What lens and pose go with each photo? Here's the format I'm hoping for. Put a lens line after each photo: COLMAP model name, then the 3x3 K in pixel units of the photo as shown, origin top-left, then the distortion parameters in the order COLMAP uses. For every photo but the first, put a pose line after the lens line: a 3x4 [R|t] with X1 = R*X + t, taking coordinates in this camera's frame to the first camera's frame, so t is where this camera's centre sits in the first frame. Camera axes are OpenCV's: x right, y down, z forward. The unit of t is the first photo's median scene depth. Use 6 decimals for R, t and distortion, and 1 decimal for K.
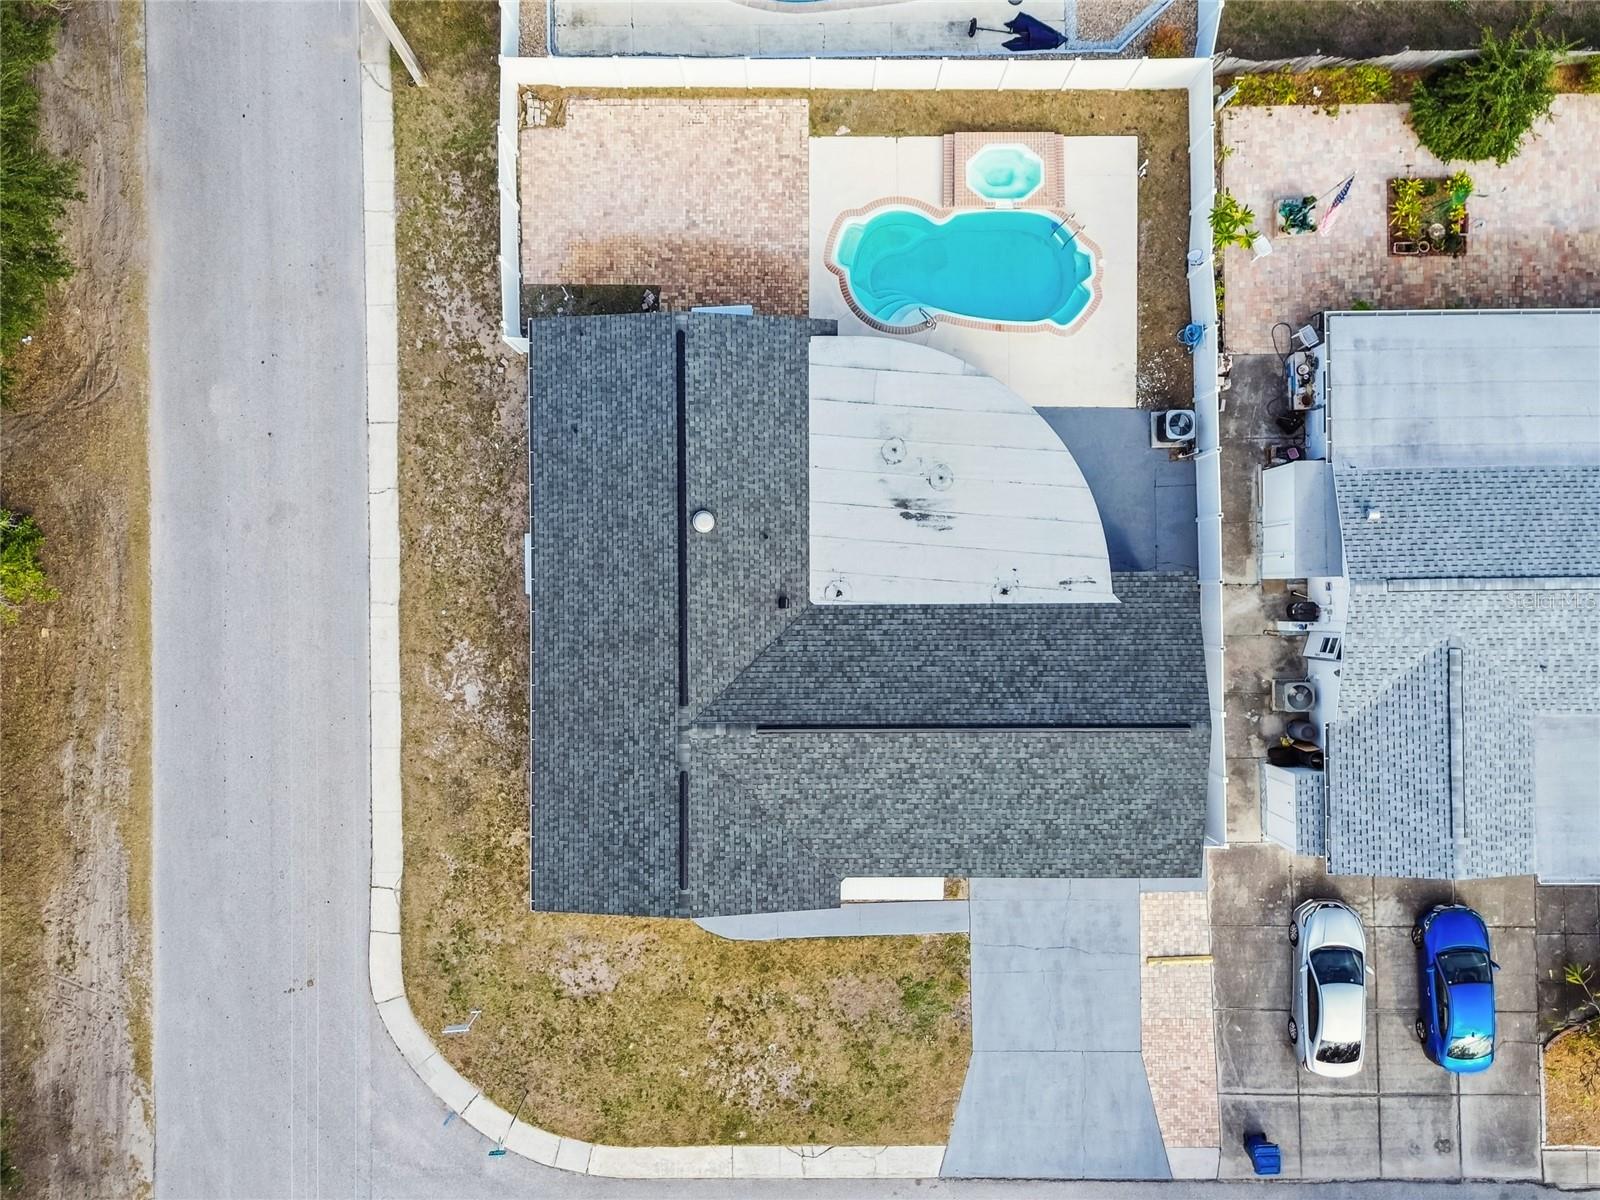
lens RADIAL K [[1198.1, 0, 783.5], [0, 1198.1, 595.5], [0, 0, 1]] dist [0.063904, -0.063329]
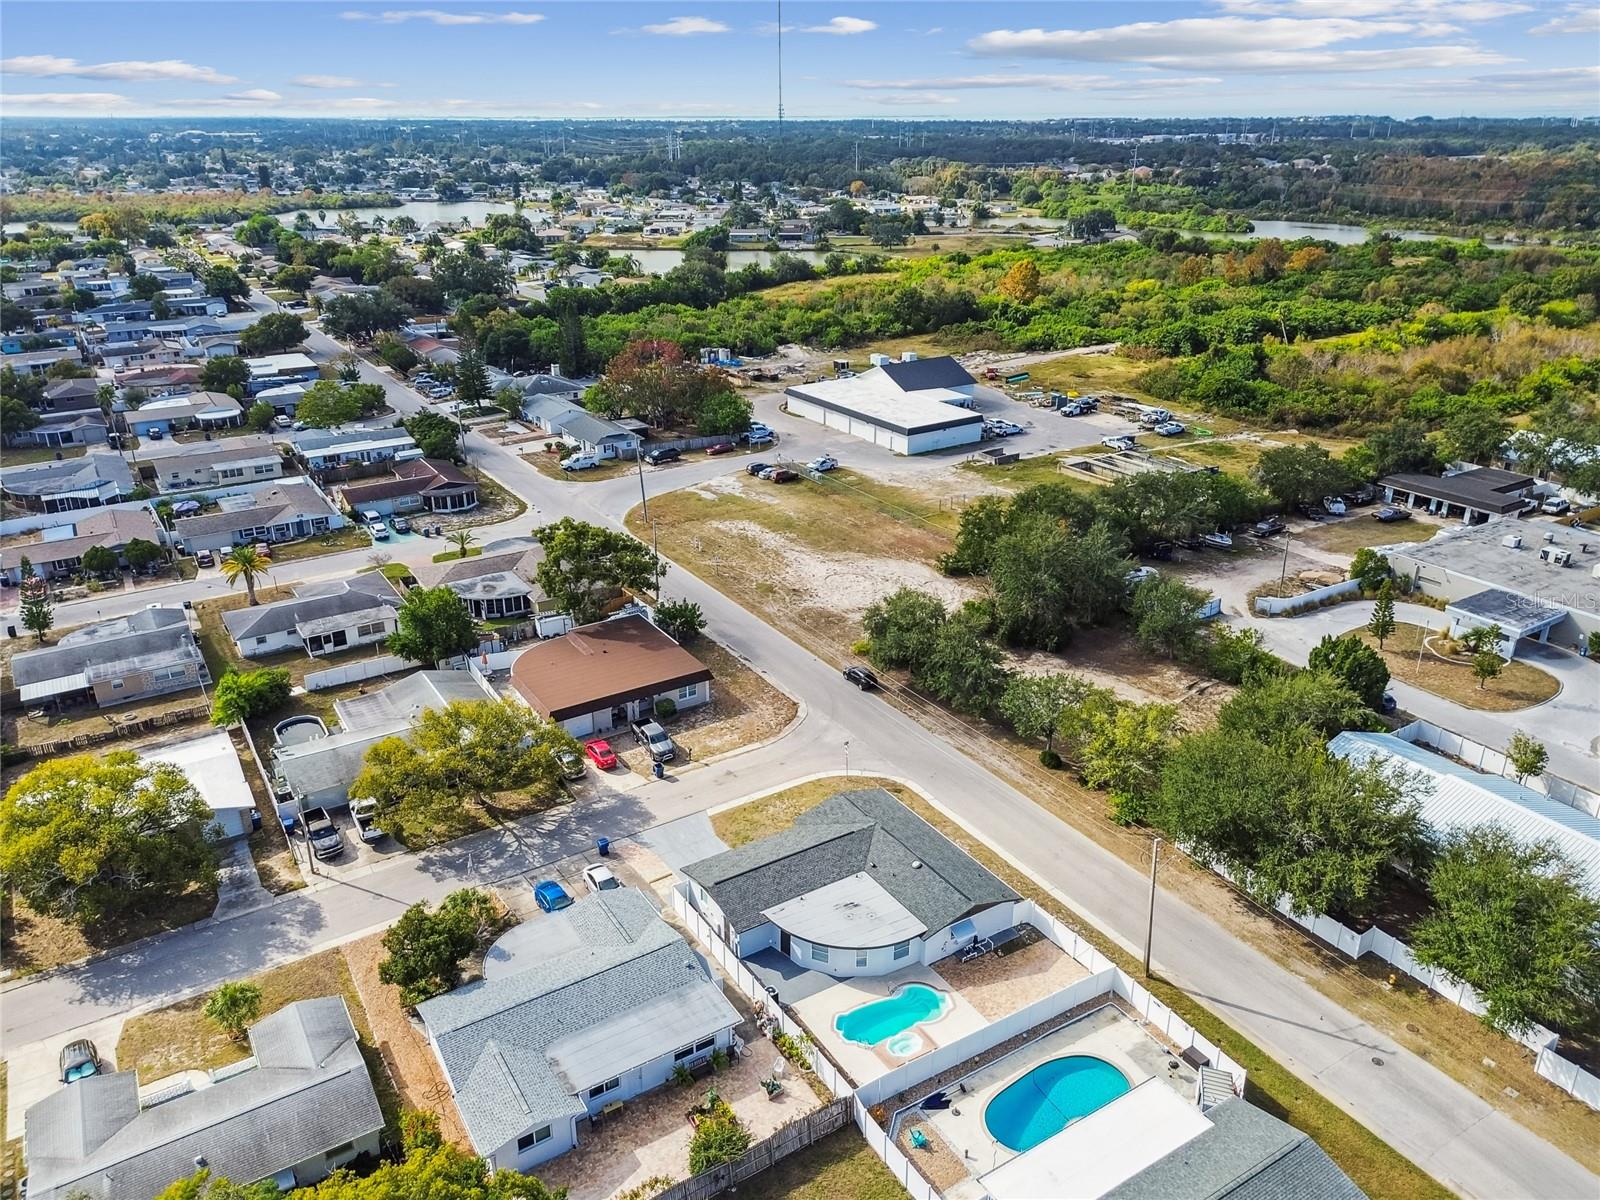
lens RADIAL K [[1170.3, 0, 800.0], [0, 1170.3, 600.0], [0, 0, 1]] dist [0.077685, -0.099119]
pose [[-0.850992, 0.217120, -0.478197, 1.121553], [-0.524827, -0.318236, 0.789483, -1.588769], [0.019233, 0.922814, 0.384767, -0.464761]]
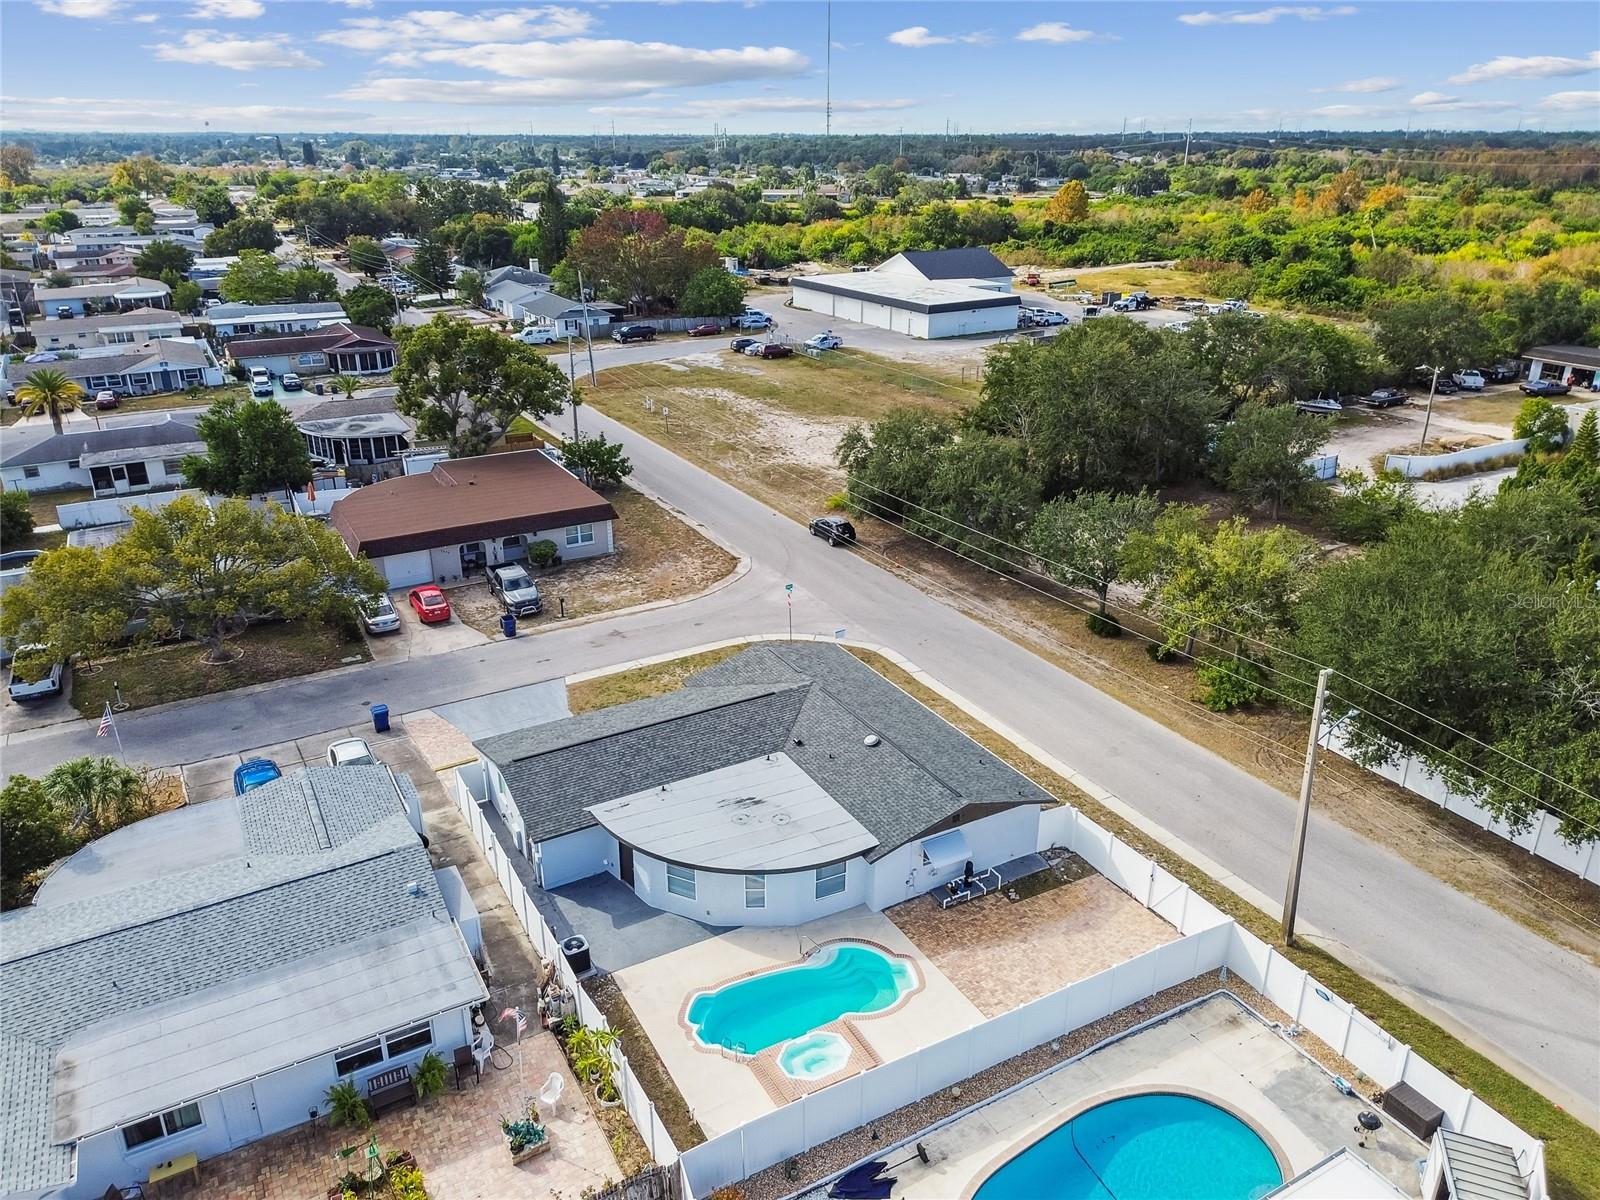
lens RADIAL K [[1133.8, 0, 800.0], [0, 1133.8, 600.0], [0, 0, 1]] dist [0.070222, -0.075821]
pose [[-0.873162, 0.193520, -0.447368, 0.551024], [-0.487288, -0.324429, 0.810738, -1.002170], [0.011755, 0.925903, 0.377579, 0.272793]]
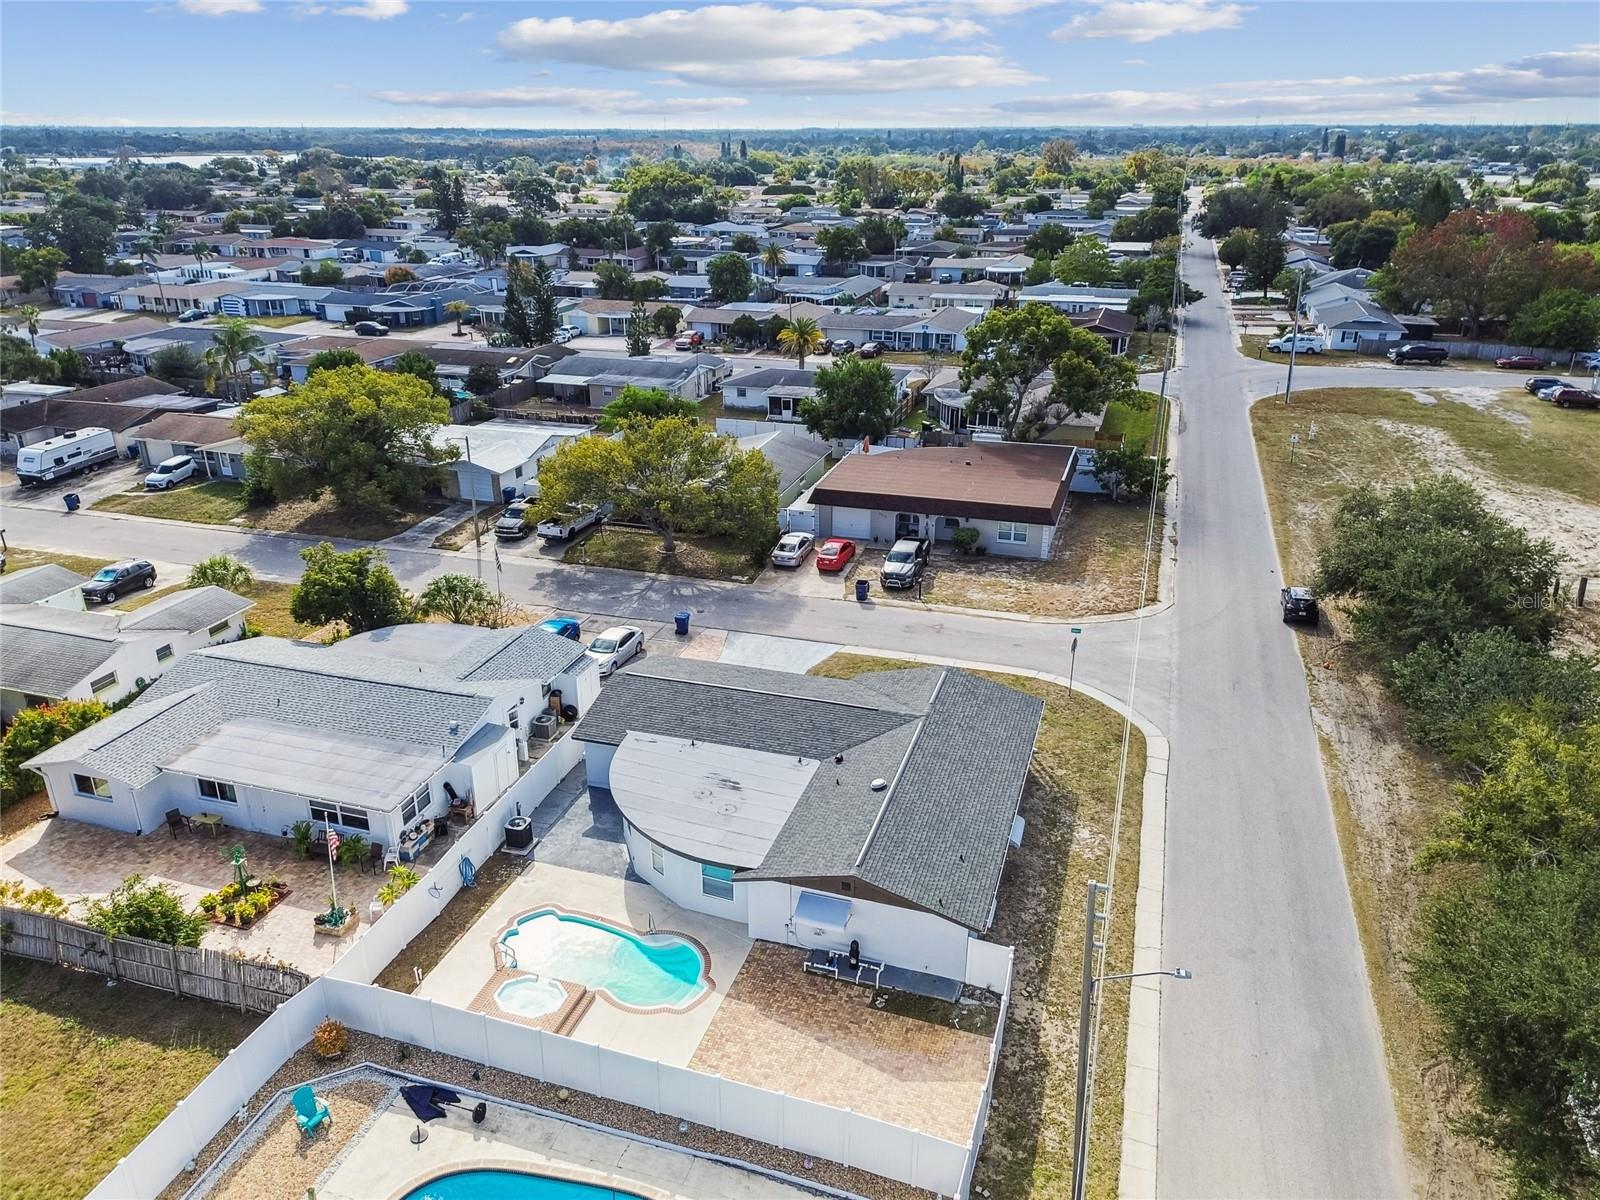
lens RADIAL K [[1152.2, 0, 793.4], [0, 1152.2, 578.2], [0, 0, 1]] dist [0.068109, -0.070305]
pose [[-0.949638, -0.102951, 0.295954, -0.306494], [0.313218, -0.339211, 0.887035, -1.065656], [0.009069, 0.935060, 0.354373, 0.284008]]
